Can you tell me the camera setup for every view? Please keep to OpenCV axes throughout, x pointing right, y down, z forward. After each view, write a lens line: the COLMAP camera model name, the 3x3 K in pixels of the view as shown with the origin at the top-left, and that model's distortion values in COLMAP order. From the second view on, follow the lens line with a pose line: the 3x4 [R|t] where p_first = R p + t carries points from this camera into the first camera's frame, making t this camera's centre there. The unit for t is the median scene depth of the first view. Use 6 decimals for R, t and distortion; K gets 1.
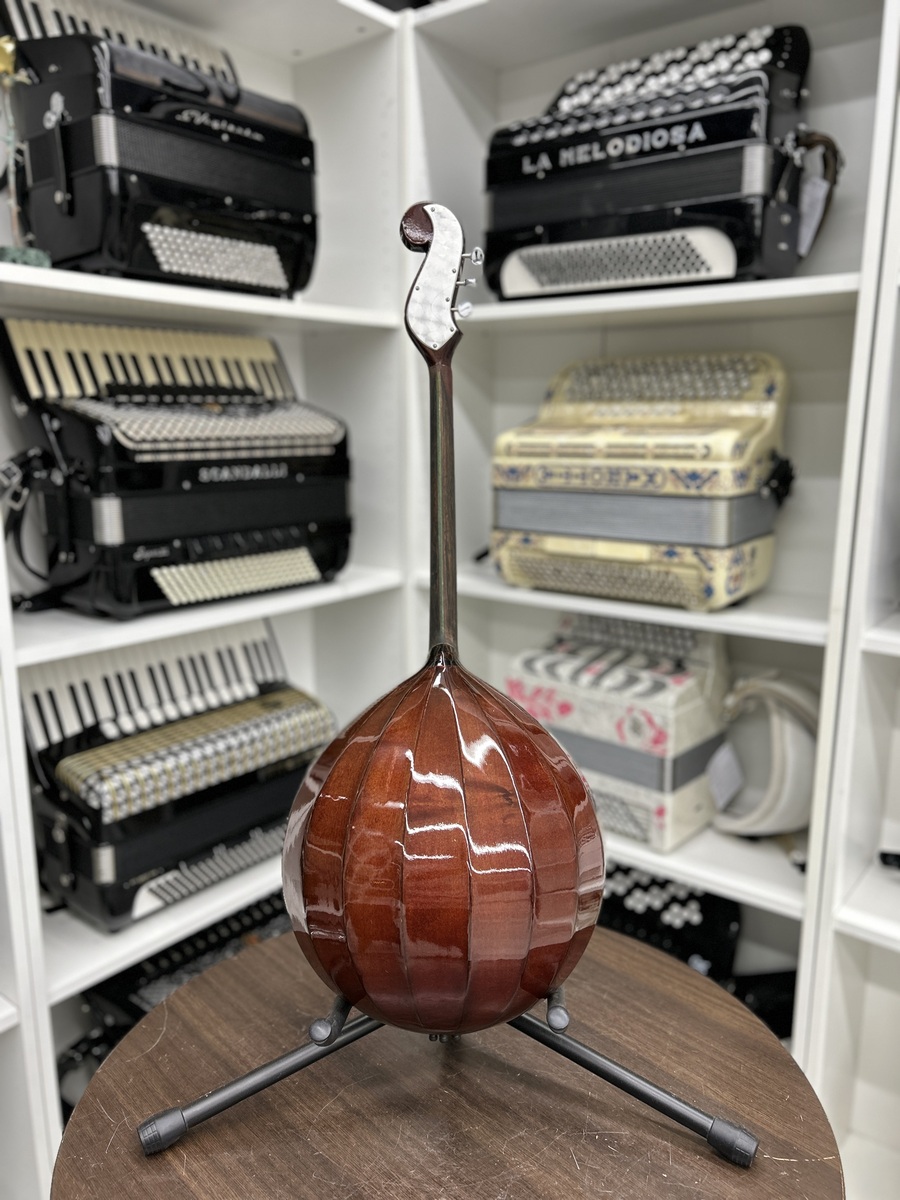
lens RADIAL K [[903.7, 0, 450.0], [0, 903.7, 601.6], [0, 0, 1]] dist [0.030935, -0.037546]
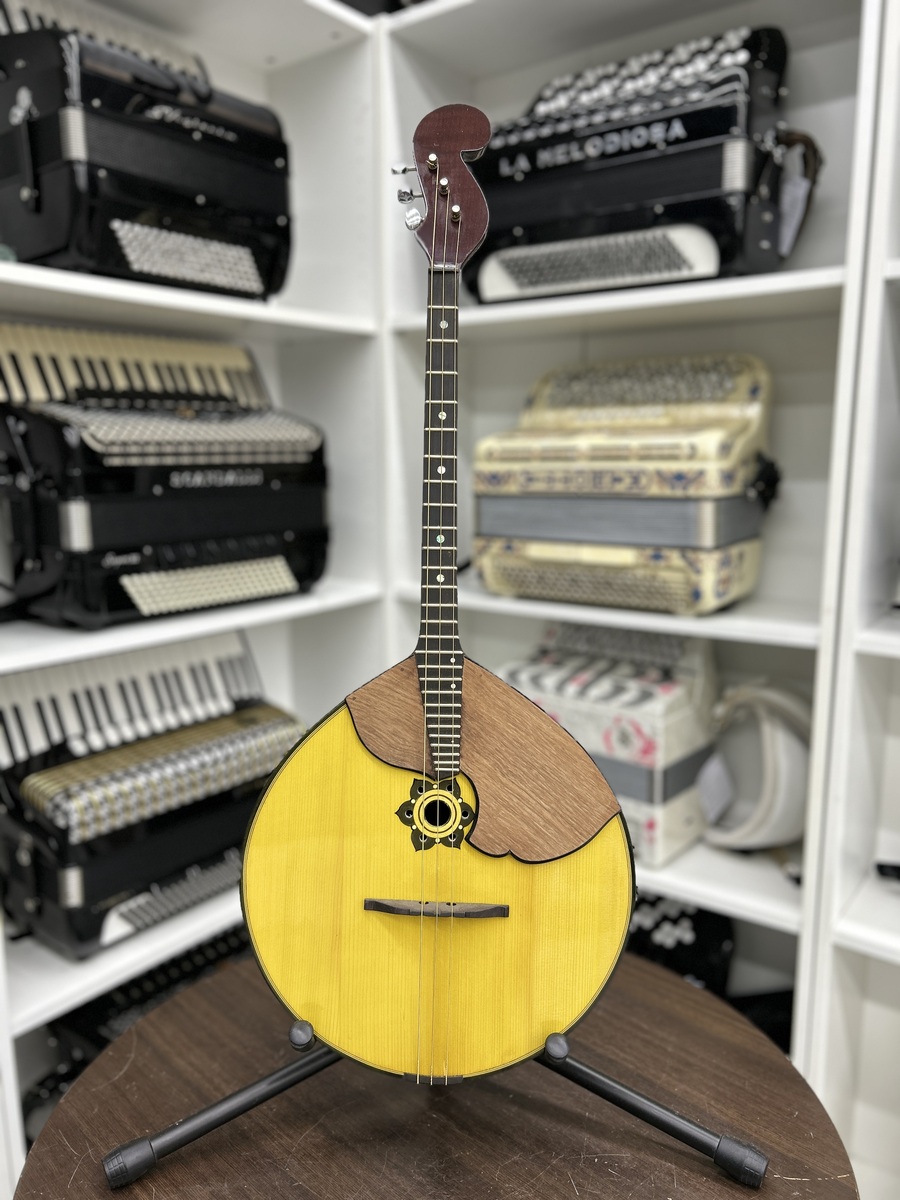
lens RADIAL K [[906.6, 0, 445.3], [0, 906.6, 604.4], [0, 0, 1]] dist [0.033812, -0.045169]
pose [[0.999778, -0.010031, 0.018542, -0.003111], [0.010597, 0.999473, -0.030667, 0.025619], [-0.018225, 0.030857, 0.999358, 0.027037]]
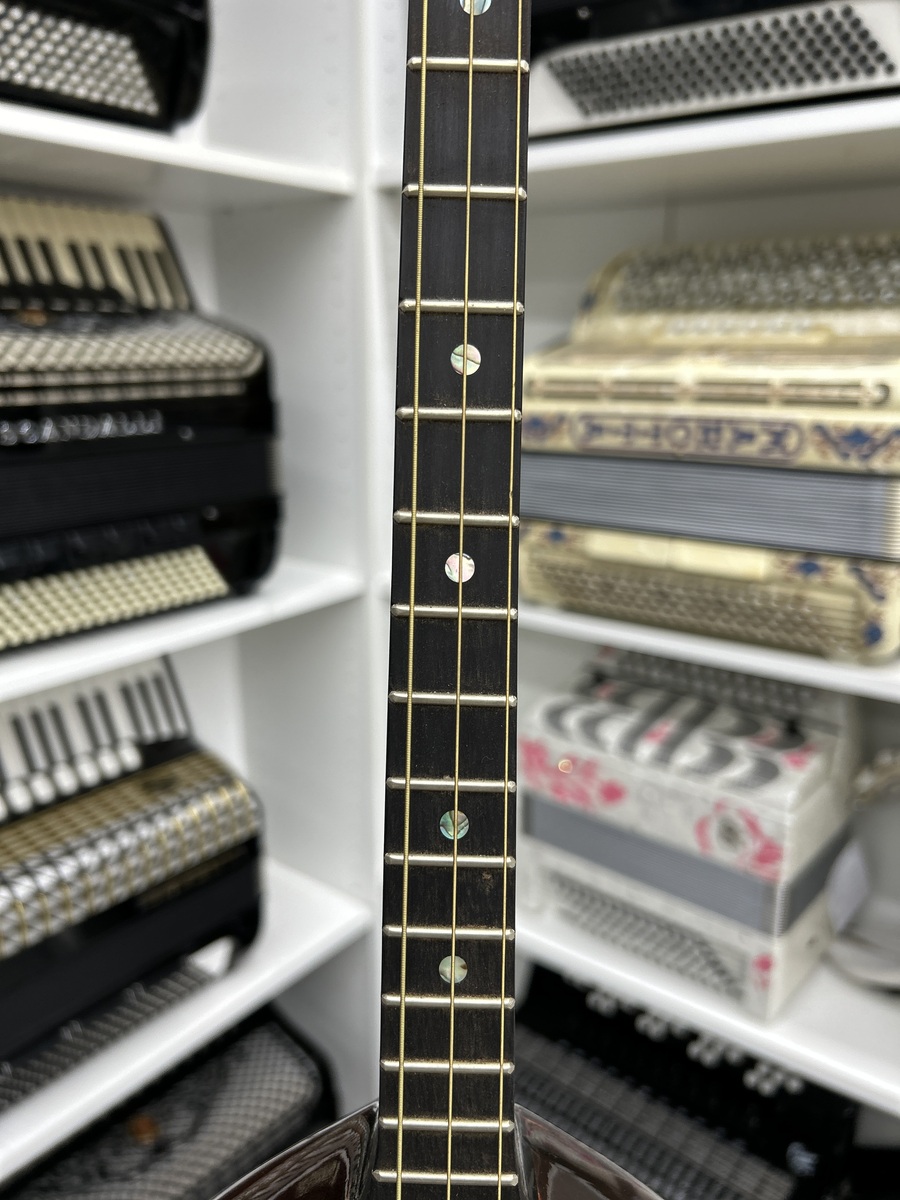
lens RADIAL K [[940.2, 0, 451.0], [0, 940.2, 602.5], [0, 0, 1]] dist [-0.006439, -0.013344]
pose [[0.999867, -0.002688, 0.016104, 0.001242], [0.001695, 0.998113, 0.061376, -0.068071], [-0.016239, -0.061341, 0.997985, 0.389764]]
